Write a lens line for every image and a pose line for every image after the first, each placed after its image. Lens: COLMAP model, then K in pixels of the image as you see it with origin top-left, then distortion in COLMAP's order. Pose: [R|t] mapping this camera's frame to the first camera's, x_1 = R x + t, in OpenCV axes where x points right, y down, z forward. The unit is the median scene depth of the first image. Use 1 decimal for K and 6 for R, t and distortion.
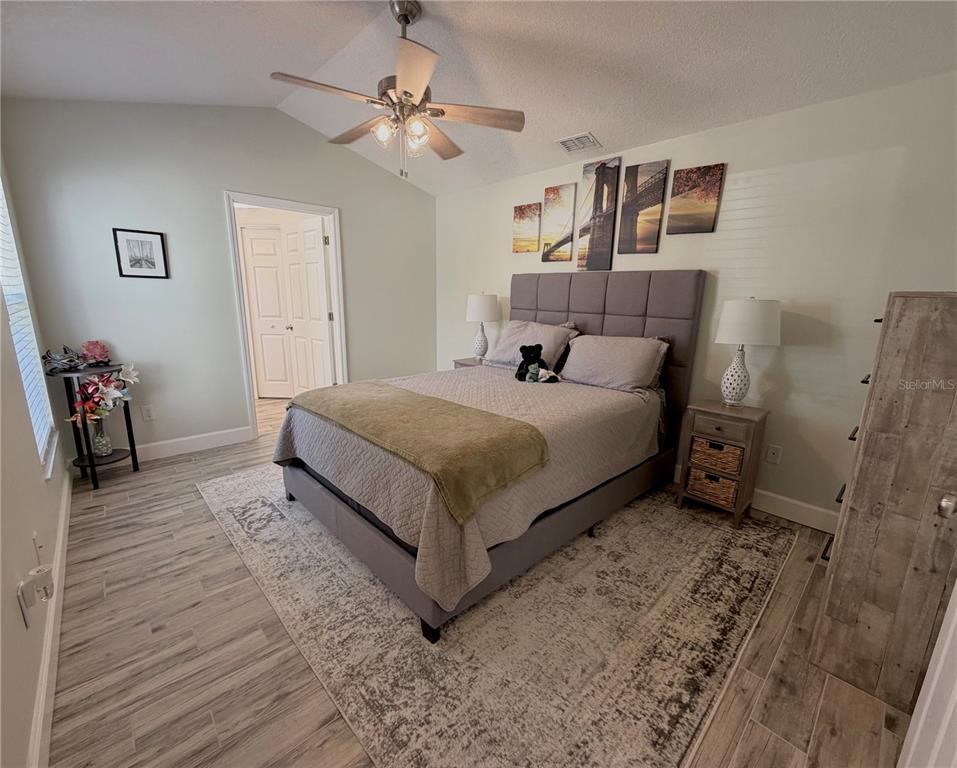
lens RADIAL K [[405.0, 0, 474.3], [0, 405.0, 385.7], [0, 0, 1]] dist [-0.001279, -0.000256]
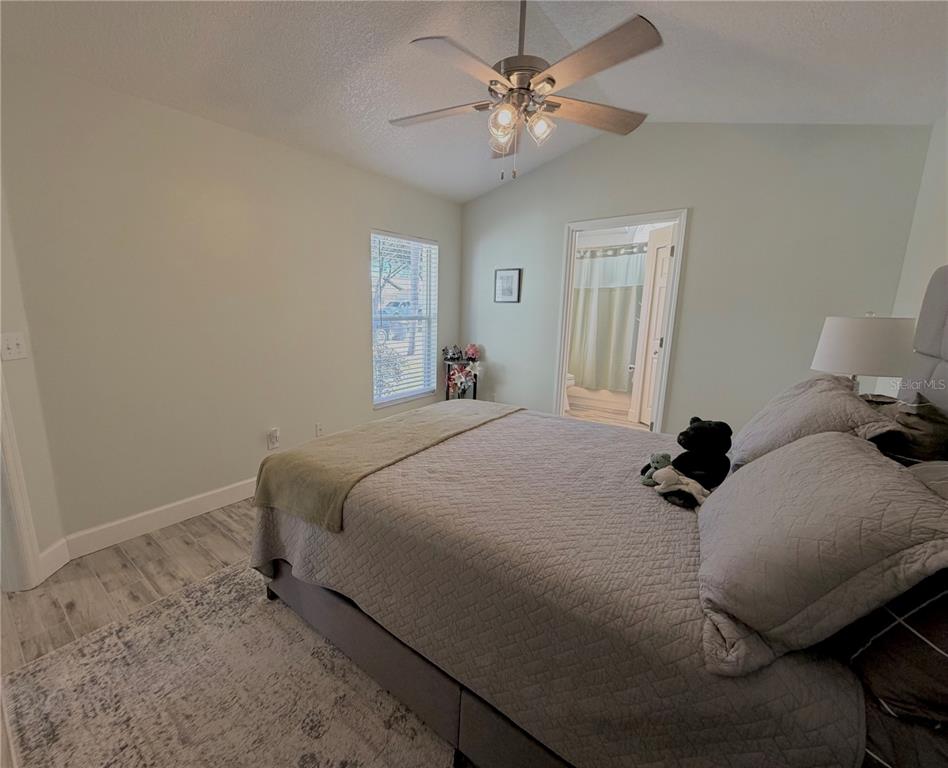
lens RADIAL K [[423.6, 0, 474.0], [0, 423.6, 384.0], [0, 0, 1]] dist [0.001816, 0.001135]
pose [[0.150598, 0.159767, -0.975600, 0.986985], [-0.216319, 0.968265, 0.125174, -0.244127], [0.964638, 0.192189, 0.180379, 1.081077]]
